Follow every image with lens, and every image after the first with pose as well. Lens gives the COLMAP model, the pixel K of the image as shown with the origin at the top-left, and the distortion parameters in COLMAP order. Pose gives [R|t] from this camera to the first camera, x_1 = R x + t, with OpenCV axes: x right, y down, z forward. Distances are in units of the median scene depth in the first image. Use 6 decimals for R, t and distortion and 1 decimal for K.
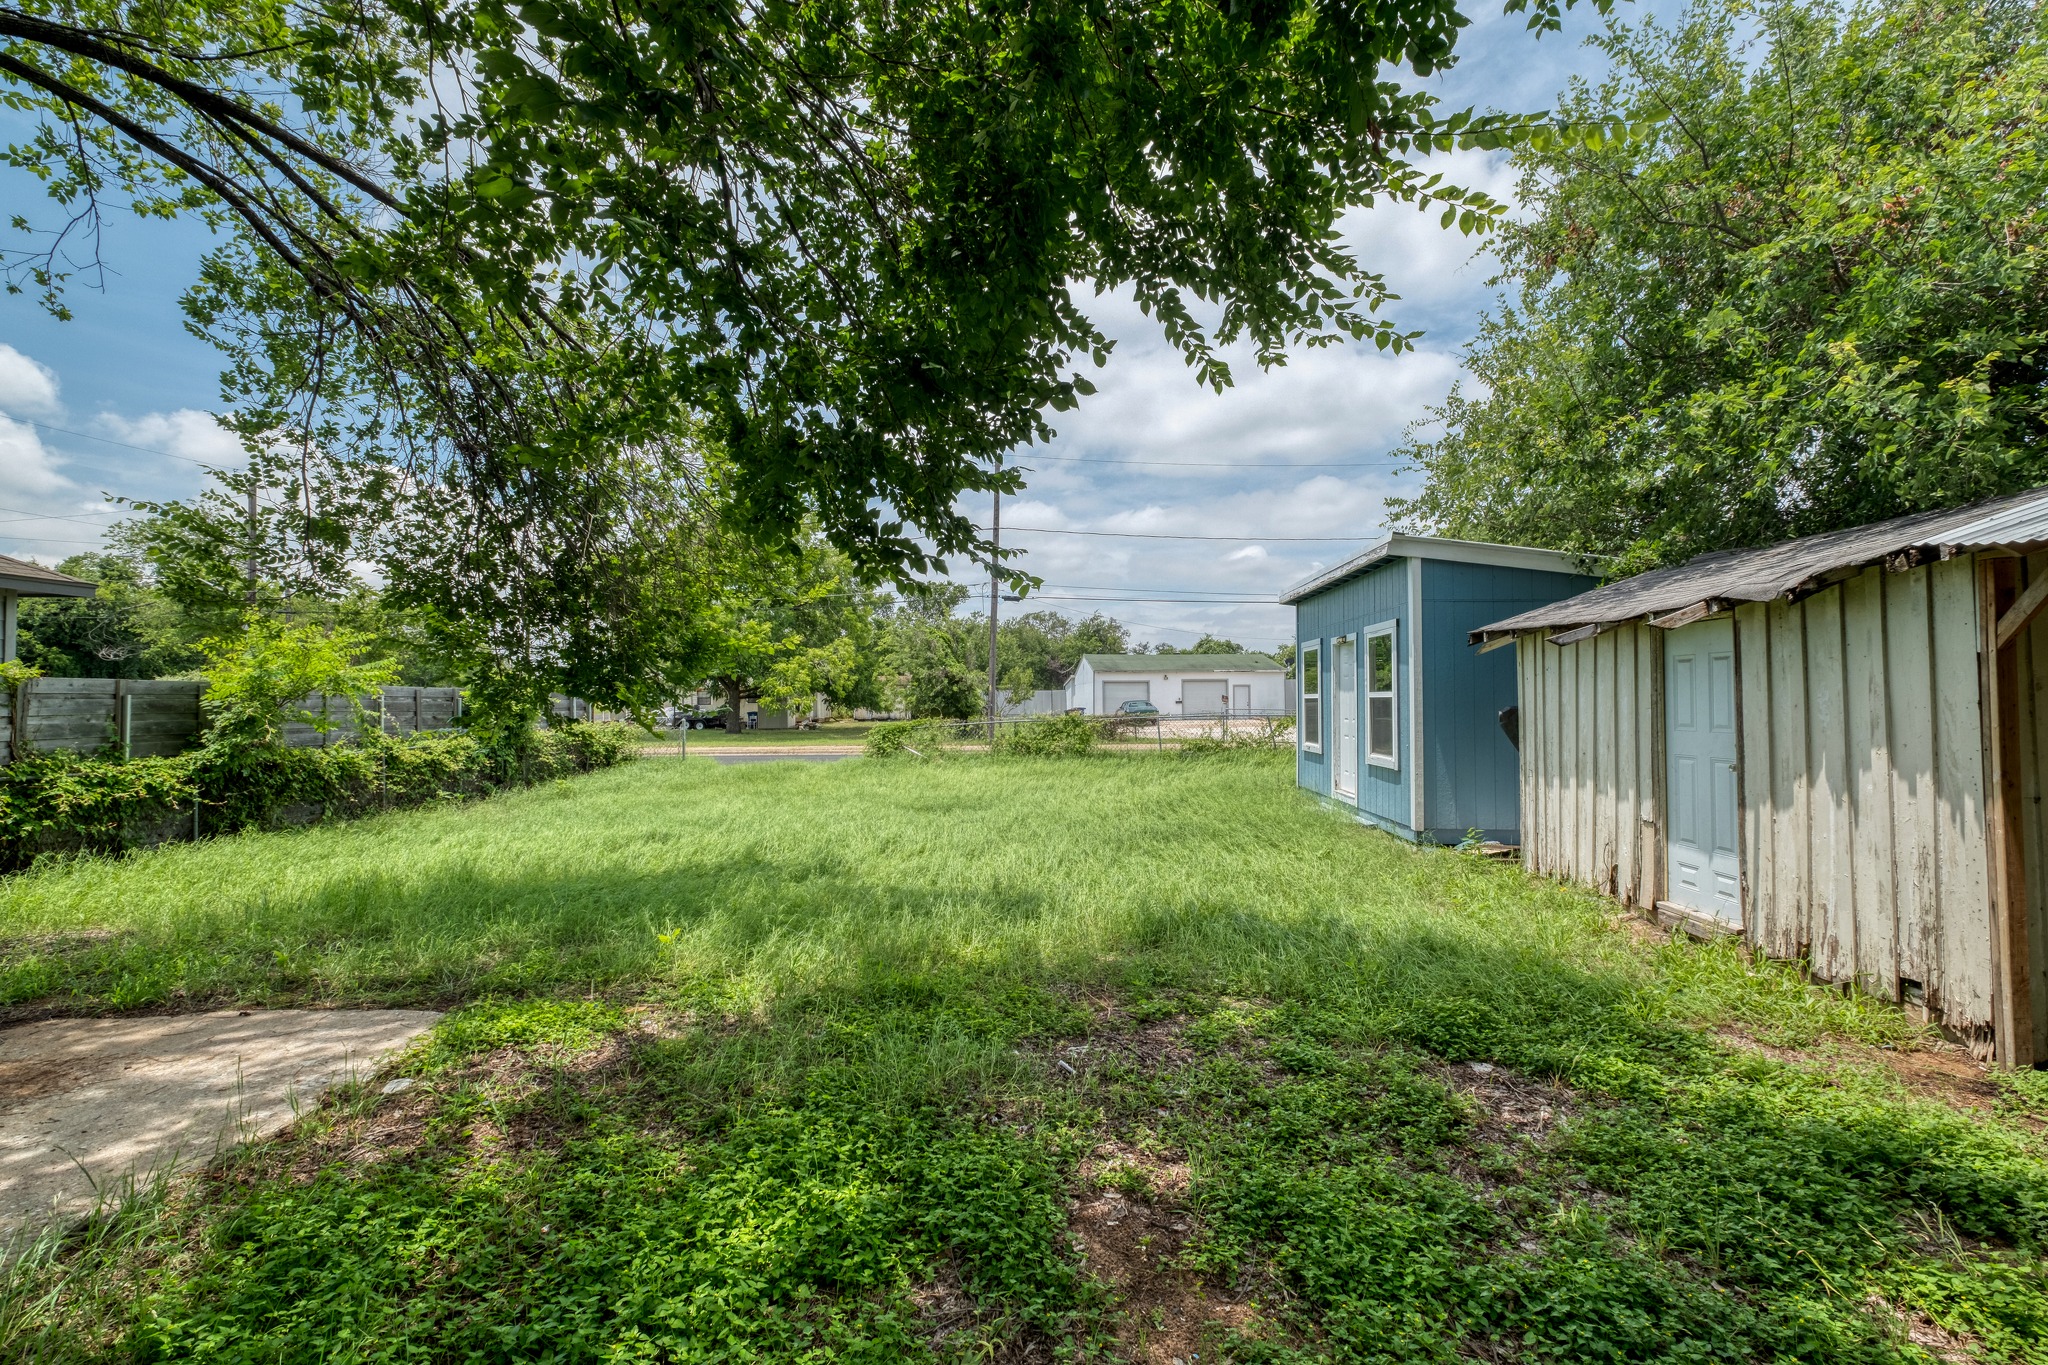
lens RADIAL K [[877.8, 0, 1024.0], [0, 877.8, 682.5], [0, 0, 1]] dist [-0.000064, -0.000145]
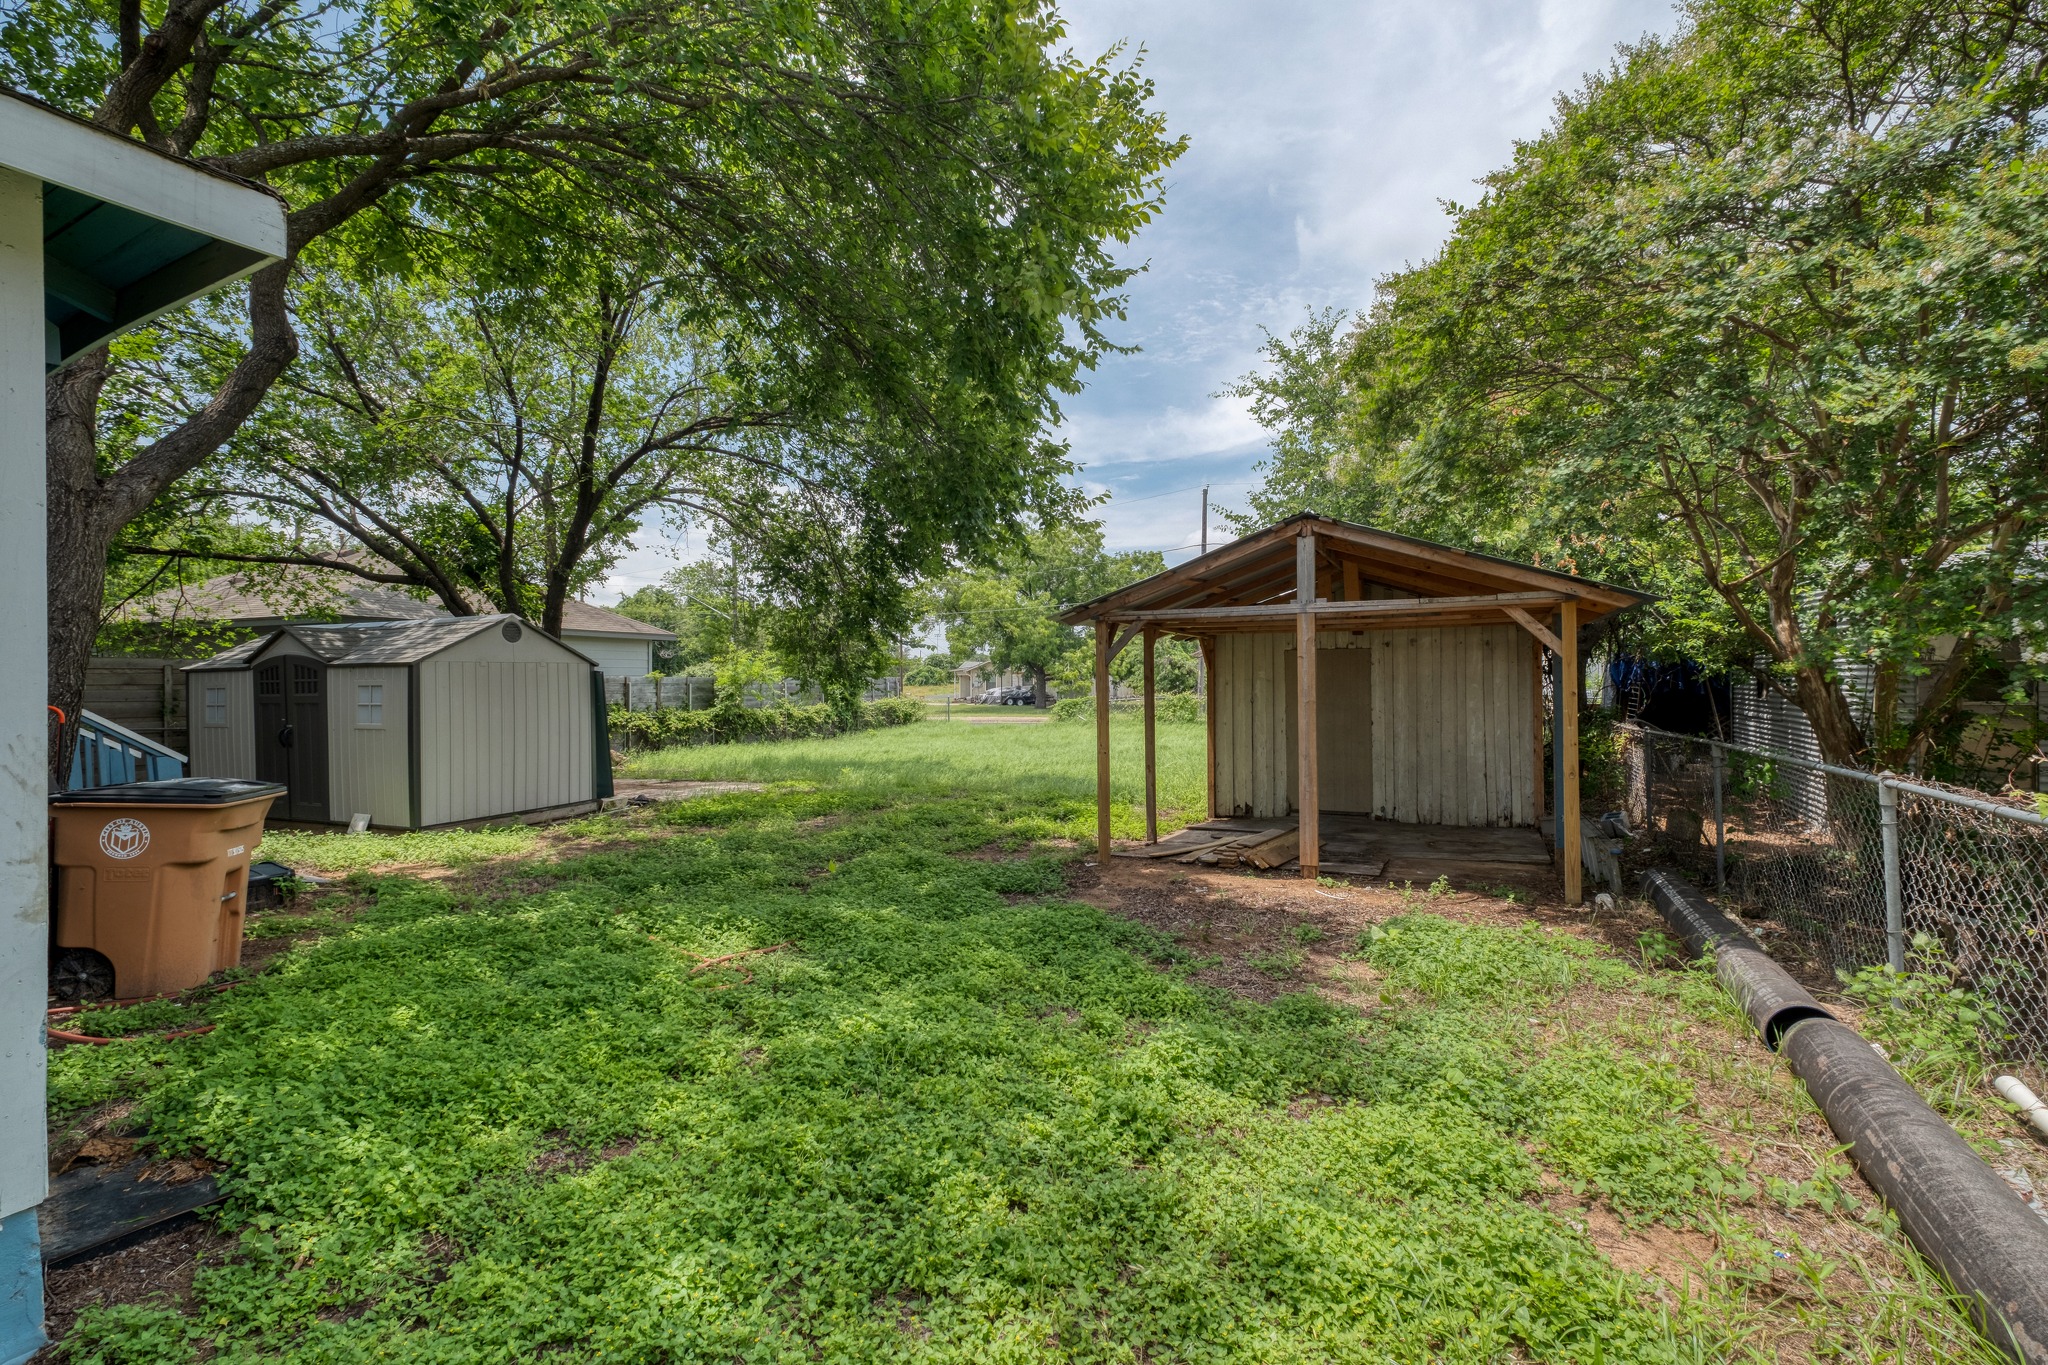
lens RADIAL K [[877.8, 0, 1024.0], [0, 877.8, 682.5], [0, 0, 1]] dist [-0.000064, -0.000145]
pose [[0.917974, -0.004243, -0.396617, 0.539428], [0.013199, 0.999716, 0.019853, -0.016896], [0.396420, -0.023459, 0.917770, -0.591922]]
